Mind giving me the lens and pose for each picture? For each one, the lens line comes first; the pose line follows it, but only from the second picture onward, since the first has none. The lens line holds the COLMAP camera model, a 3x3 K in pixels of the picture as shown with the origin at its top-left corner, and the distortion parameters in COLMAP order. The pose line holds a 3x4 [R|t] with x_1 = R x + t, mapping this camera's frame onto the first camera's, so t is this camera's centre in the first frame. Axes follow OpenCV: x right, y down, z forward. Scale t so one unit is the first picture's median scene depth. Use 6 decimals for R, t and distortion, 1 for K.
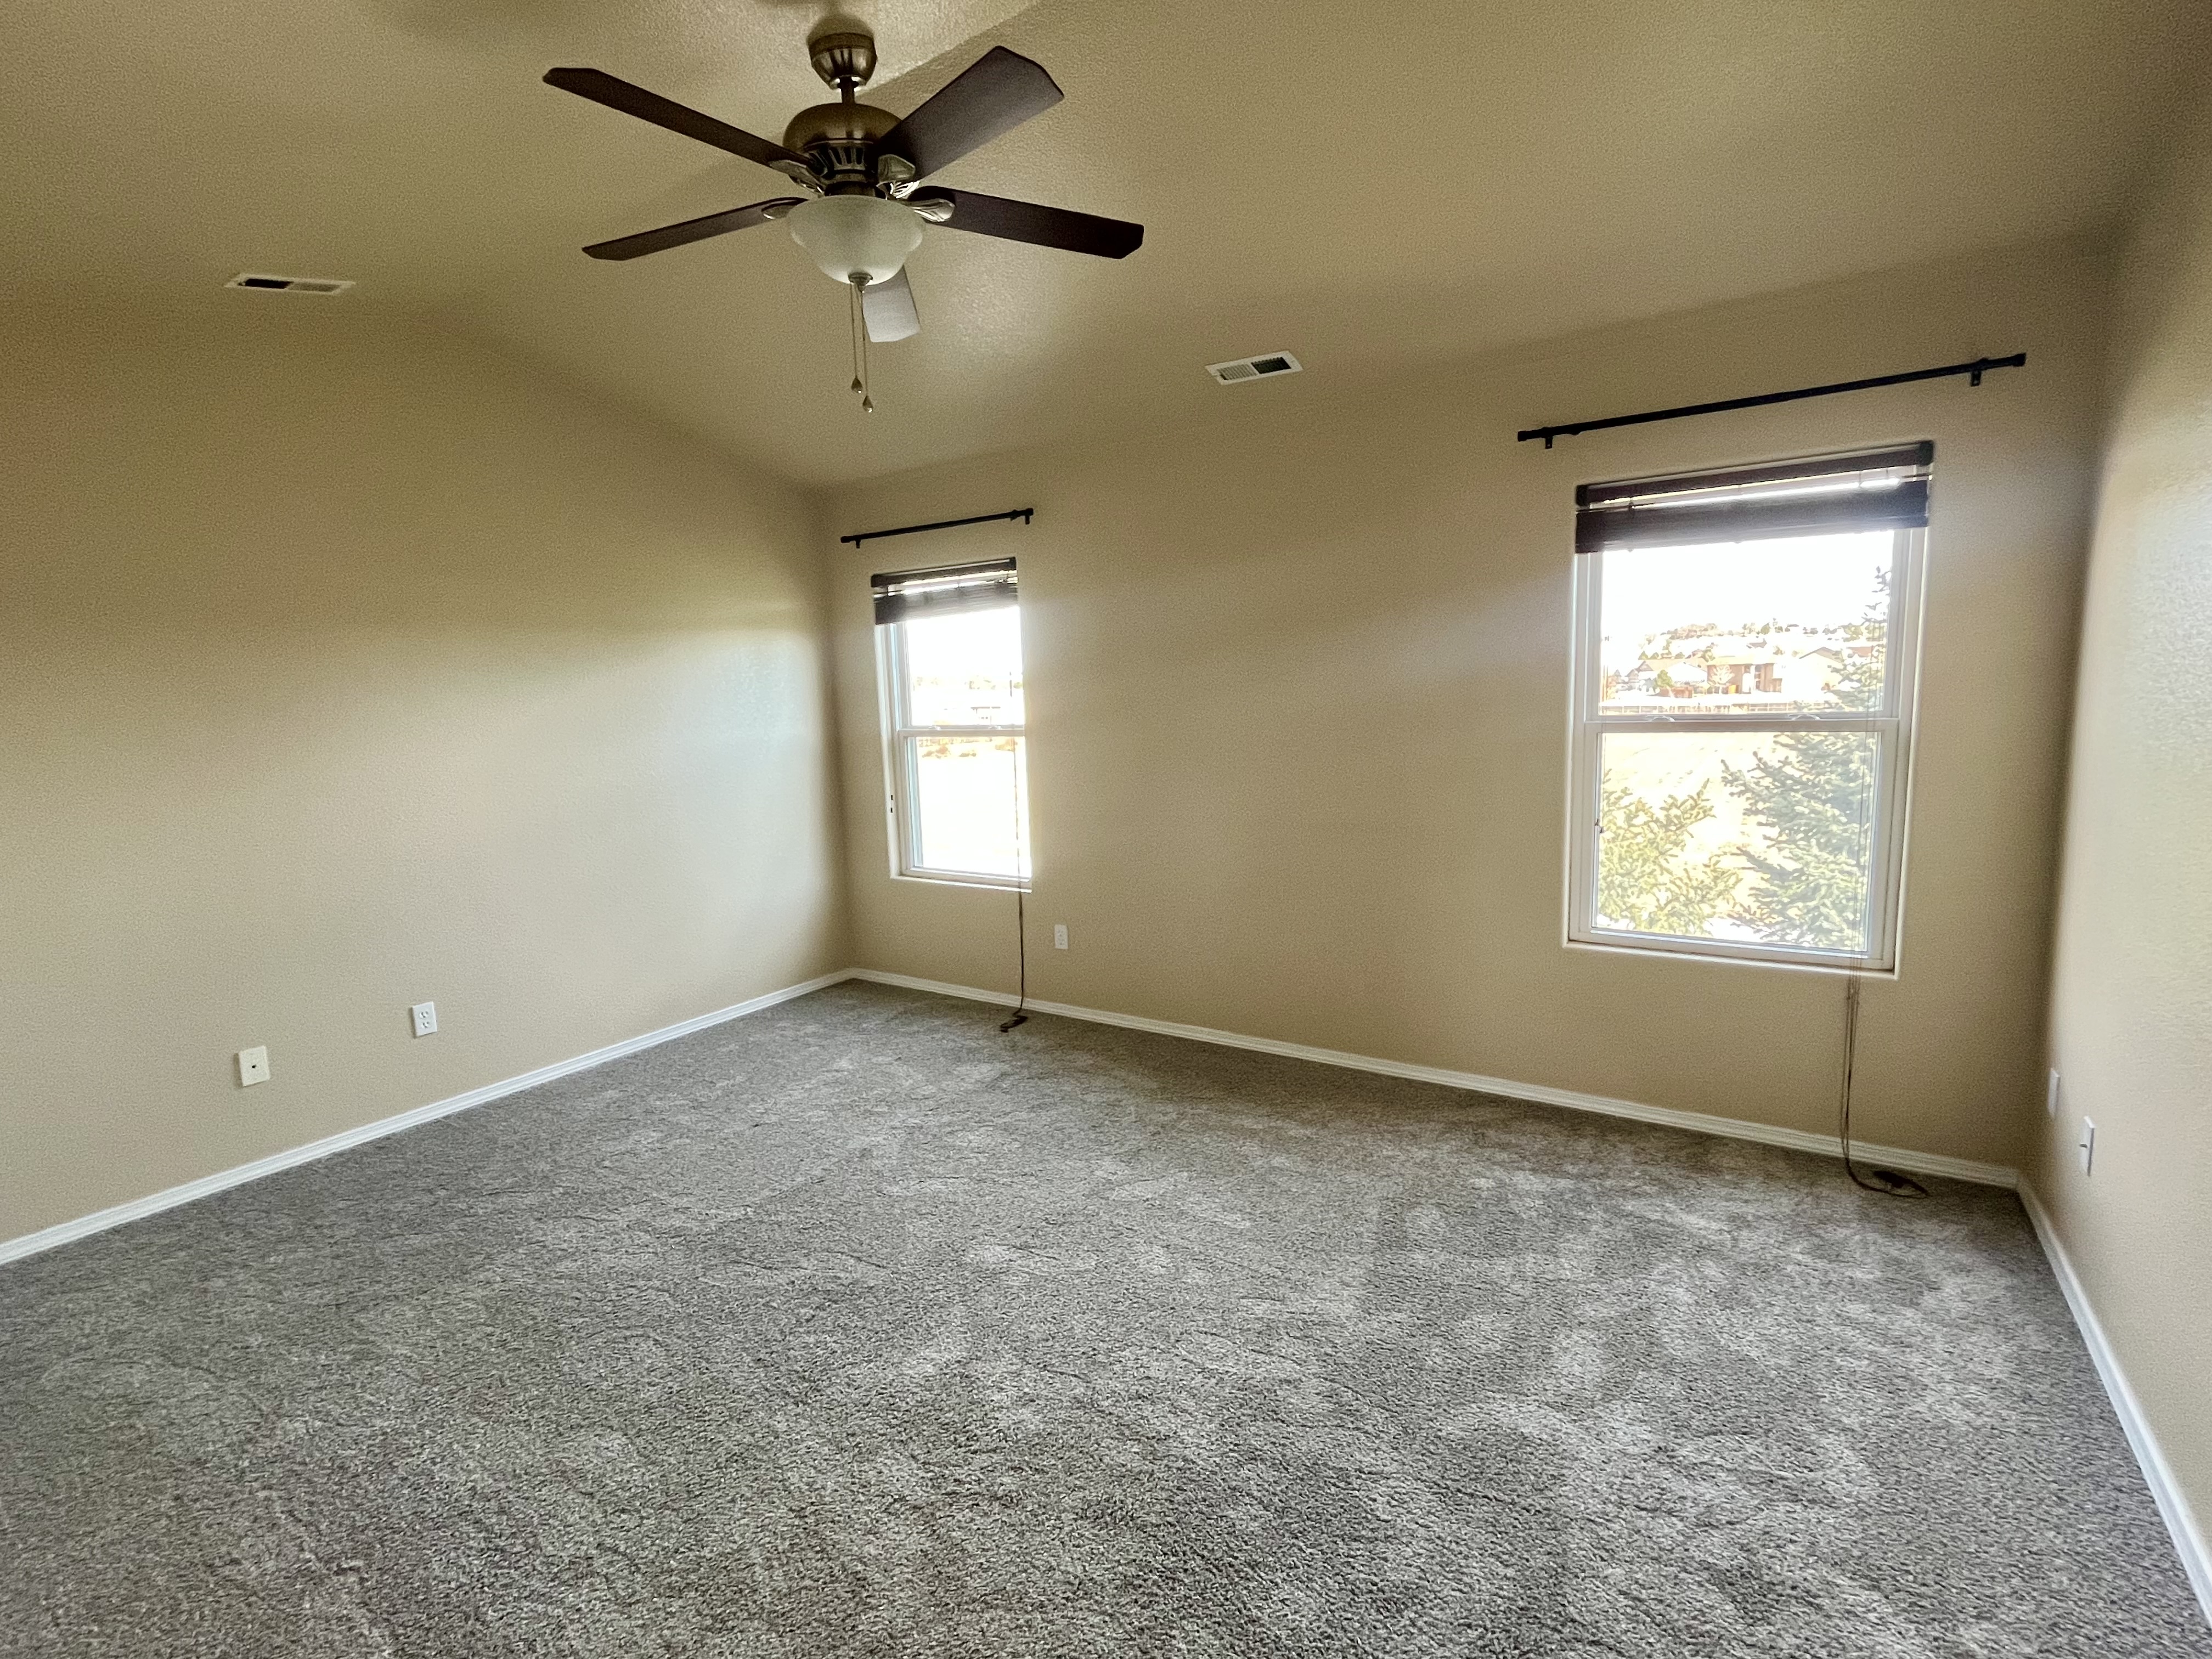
lens RADIAL K [[1029.4, 0, 1106.0], [0, 1029.4, 829.5], [0, 0, 1]] dist [0.002289, 0.000247]
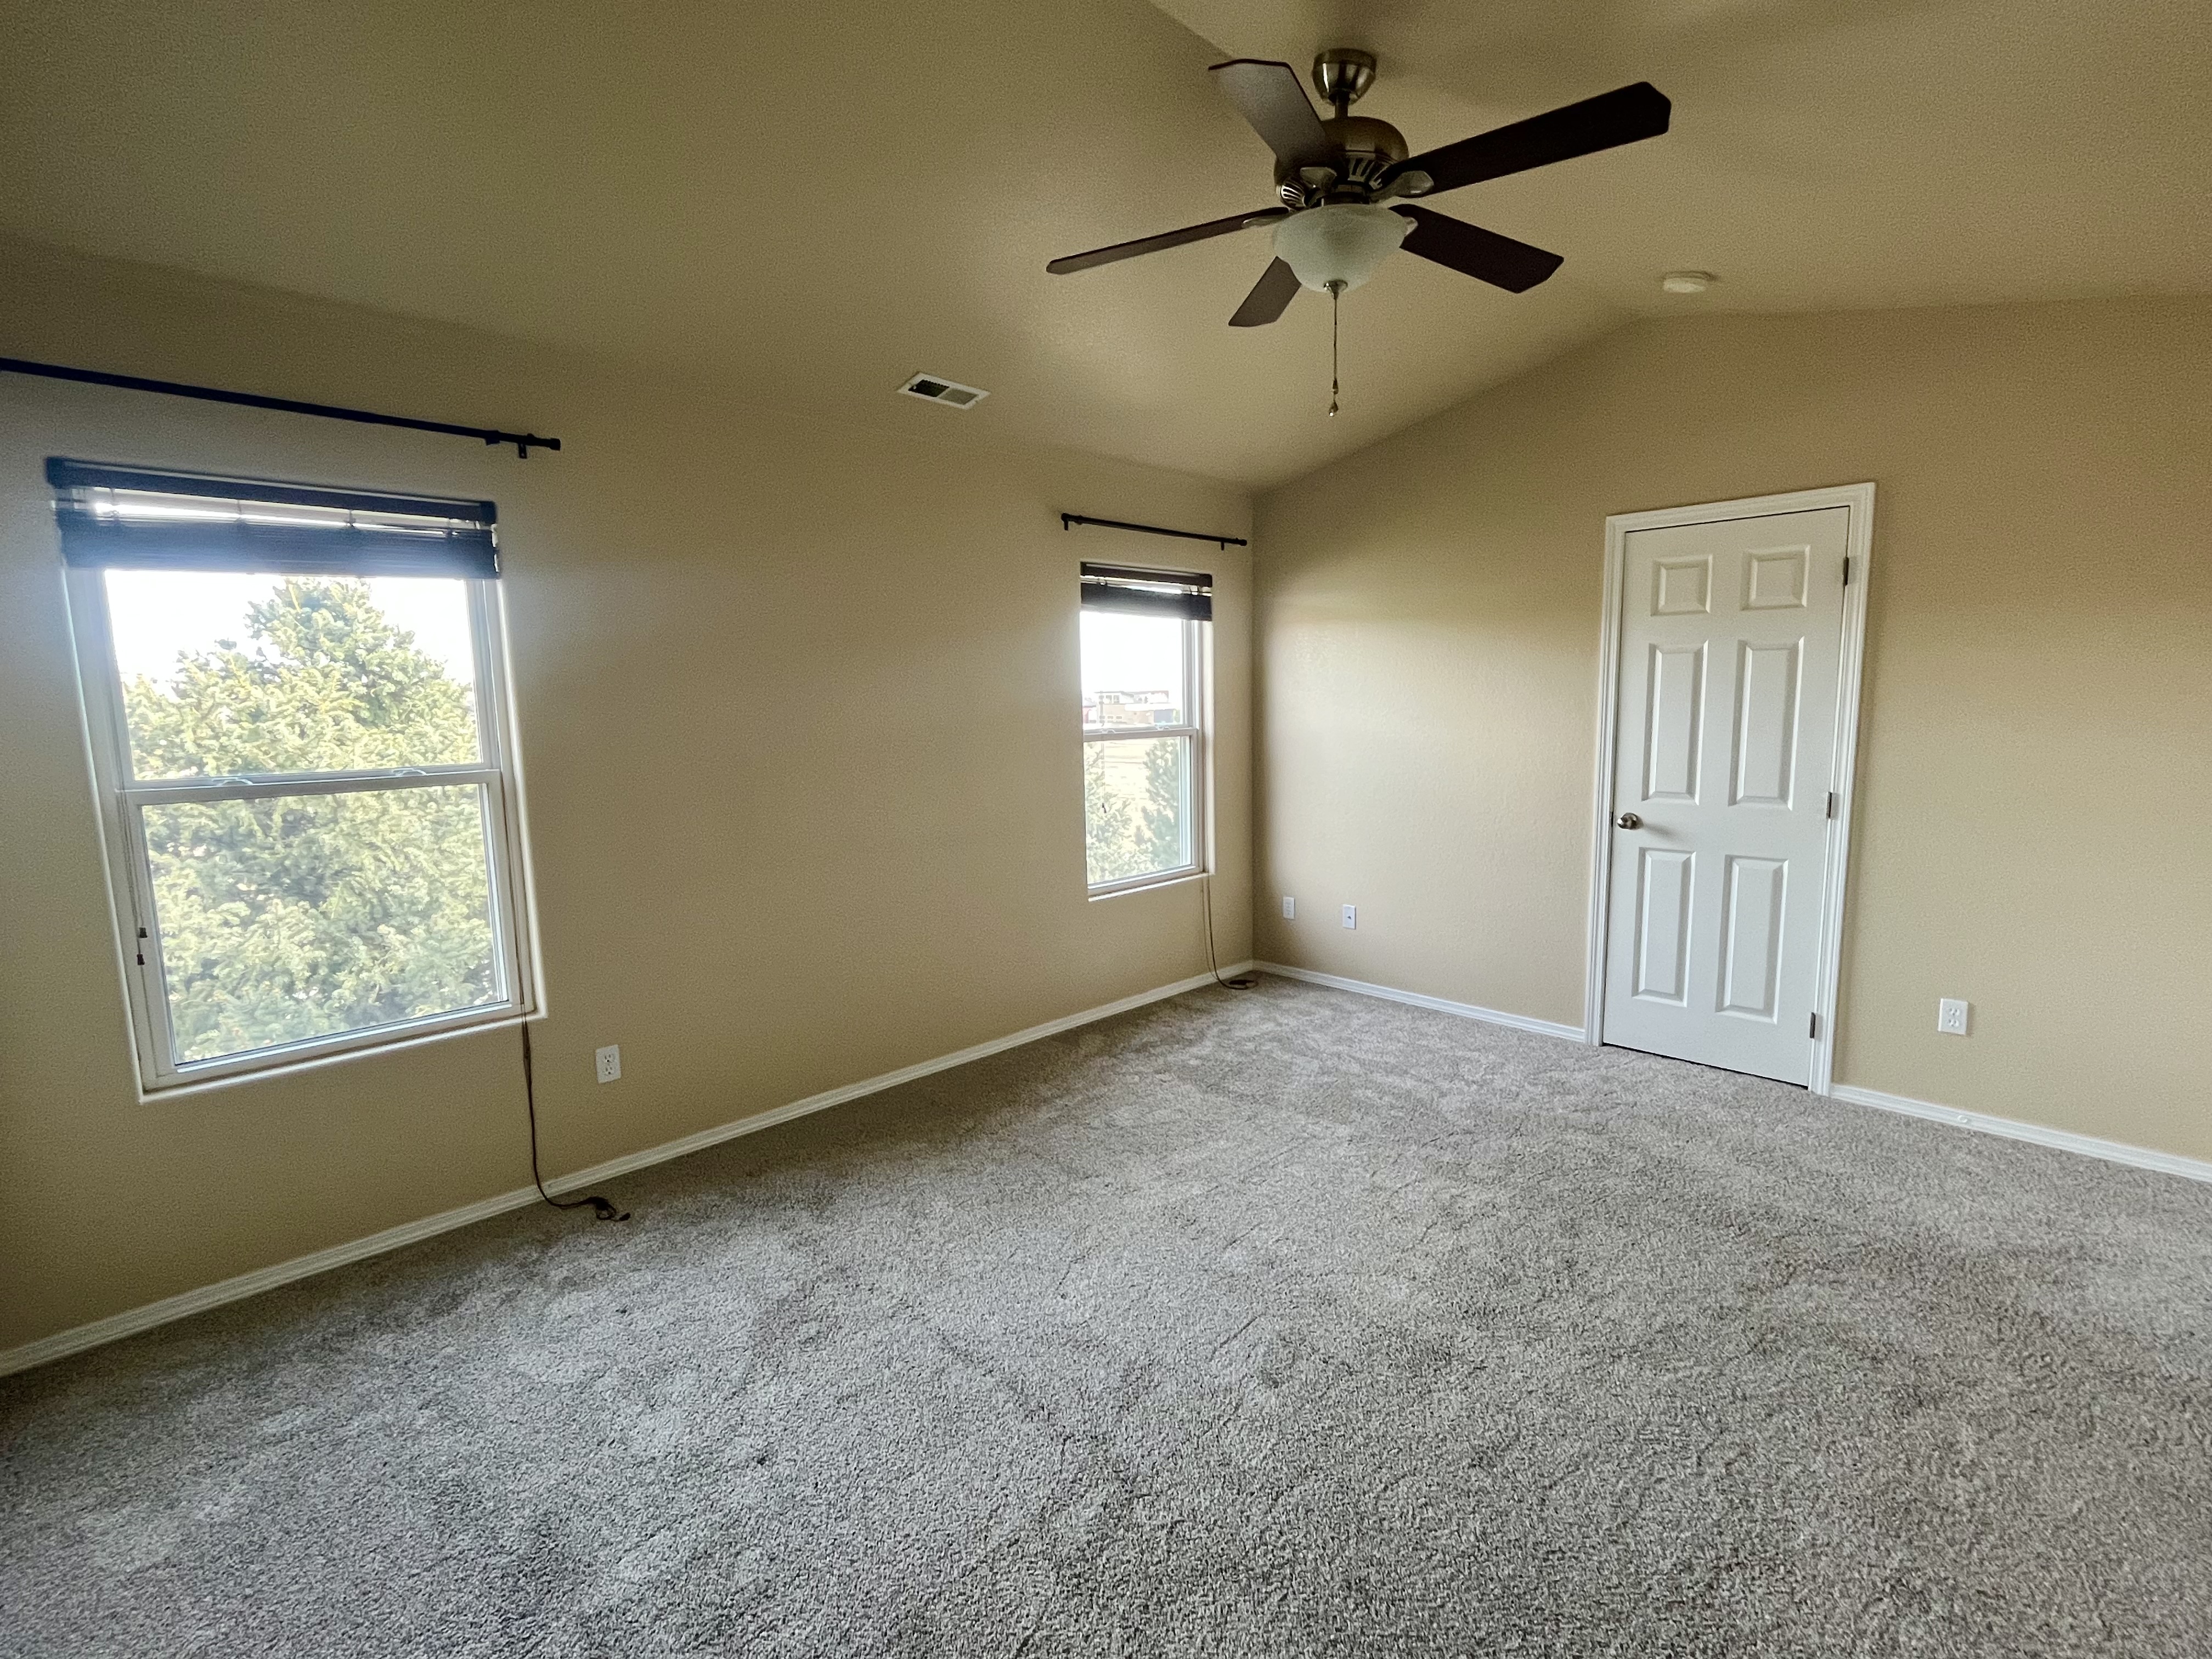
lens RADIAL K [[1029.4, 0, 1106.0], [0, 1029.4, 829.5], [0, 0, 1]] dist [0.002289, 0.000247]
pose [[0.207393, -0.104093, 0.972704, -0.981643], [0.139716, 0.987281, 0.075864, -0.089672], [-0.968229, 0.120169, 0.219298, 0.776606]]
